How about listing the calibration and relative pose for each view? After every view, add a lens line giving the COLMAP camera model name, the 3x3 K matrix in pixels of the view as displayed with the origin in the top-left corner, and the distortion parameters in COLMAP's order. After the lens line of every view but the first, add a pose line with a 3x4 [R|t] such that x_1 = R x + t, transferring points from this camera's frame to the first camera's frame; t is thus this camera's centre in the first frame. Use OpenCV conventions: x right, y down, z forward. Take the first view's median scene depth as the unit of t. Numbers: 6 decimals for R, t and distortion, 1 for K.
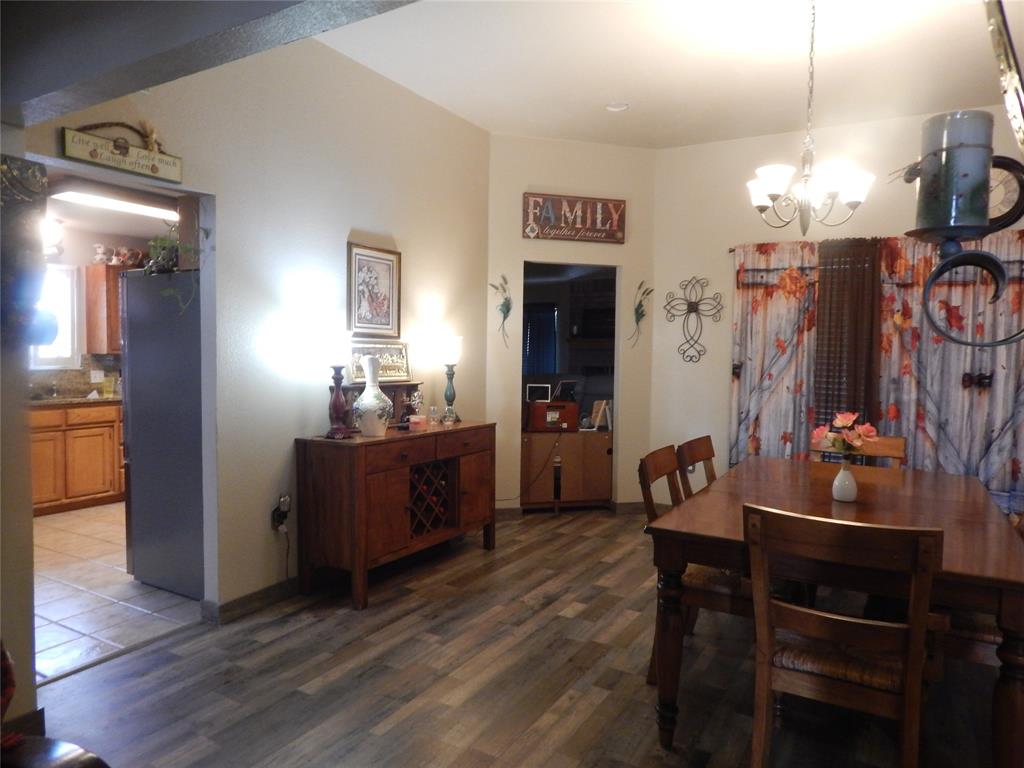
lens RADIAL K [[675.9, 0, 518.8], [0, 675.9, 381.0], [0, 0, 1]] dist [-0.003324, 0.008096]
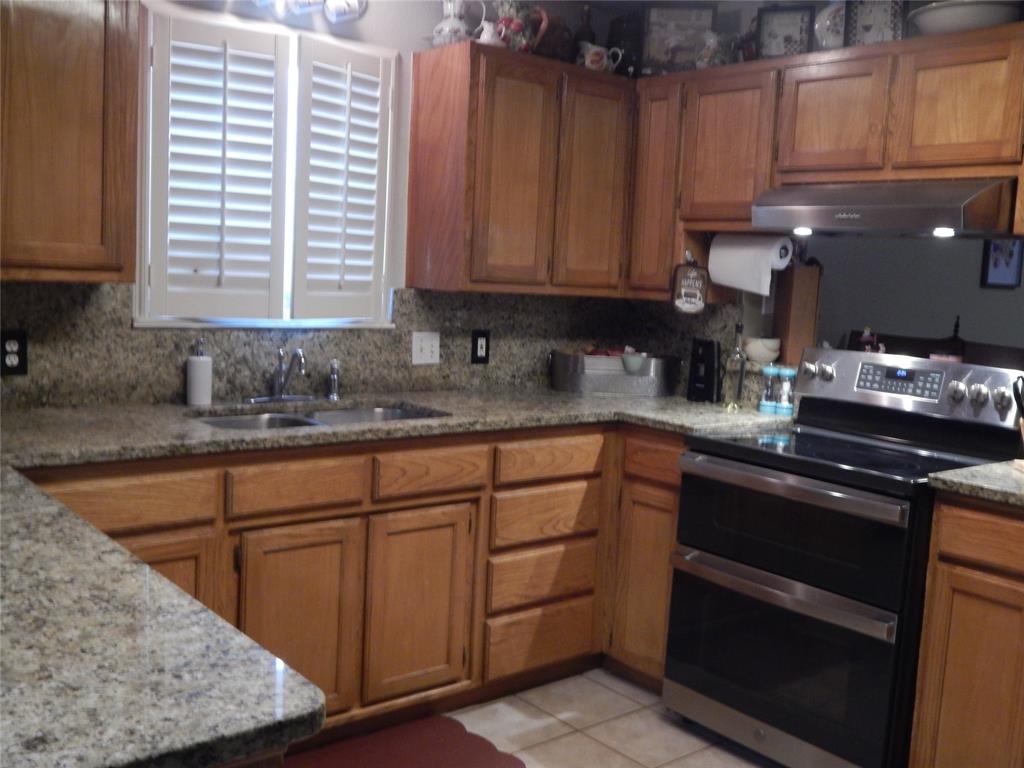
lens RADIAL K [[1004.8, 0, 529.7], [0, 1004.8, 382.5], [0, 0, 1]] dist [-0.002887, 0.000000]
pose [[0.941715, 0.073210, -0.328348, -0.250222], [-0.055299, 0.996444, 0.063571, -0.017604], [0.331834, -0.041709, 0.942415, 0.318406]]
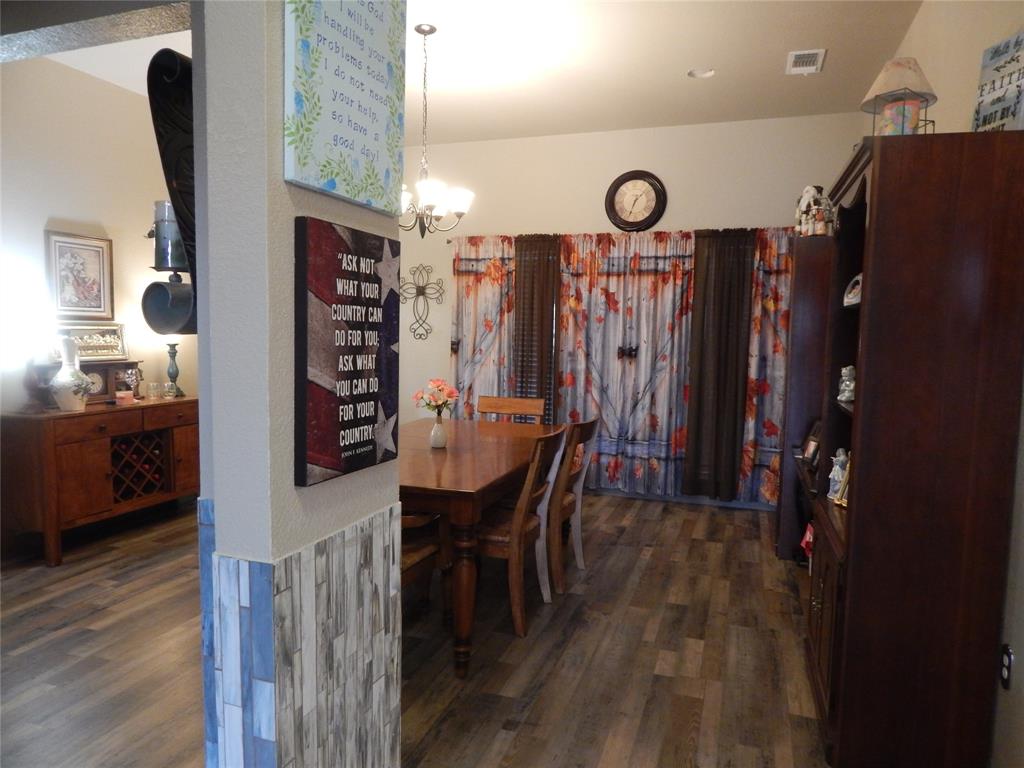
lens RADIAL K [[675.9, 0, 511.1], [0, 675.9, 377.1], [0, 0, 1]] dist [-0.003324, 0.008096]
pose [[0.979124, -0.019932, 0.202286, 0.228318], [0.014077, 0.999441, 0.030339, 0.003701], [-0.202778, -0.026858, 0.978856, -0.184521]]
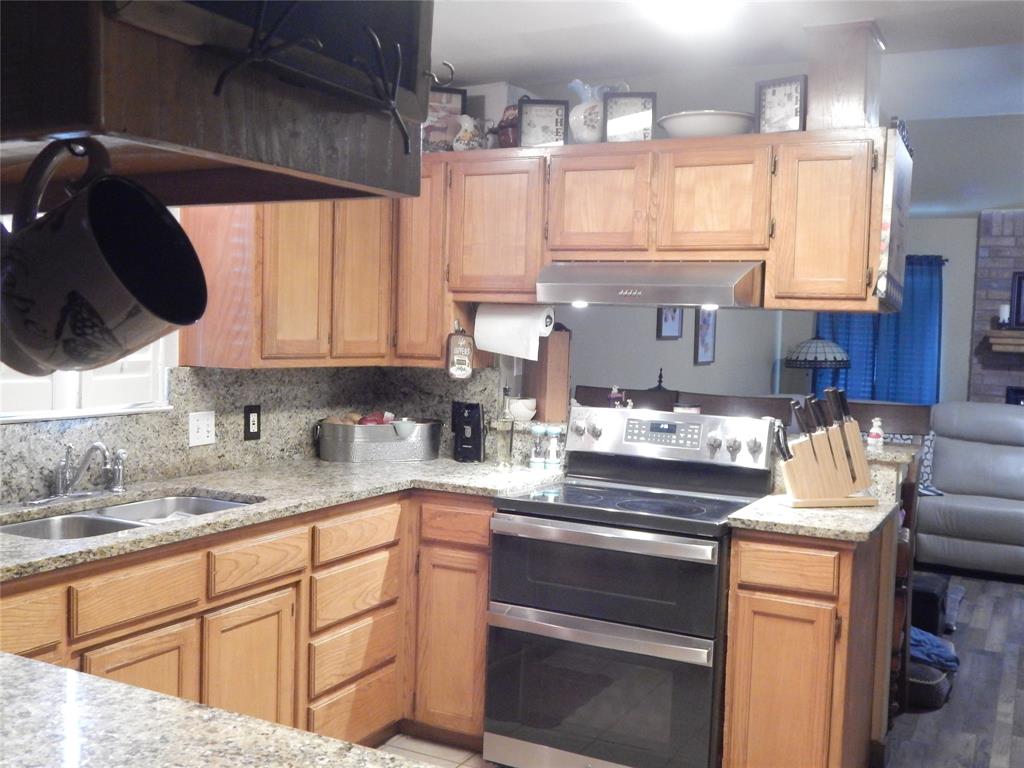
lens RADIAL K [[1004.8, 0, 519.3], [0, 1004.8, 383.4], [0, 0, 1]] dist [-0.002887, 0.000000]
pose [[0.998433, 0.013632, 0.054267, -0.317349], [-0.014144, 0.999859, 0.009060, -0.025034], [-0.054136, -0.009813, 0.998485, 0.297570]]
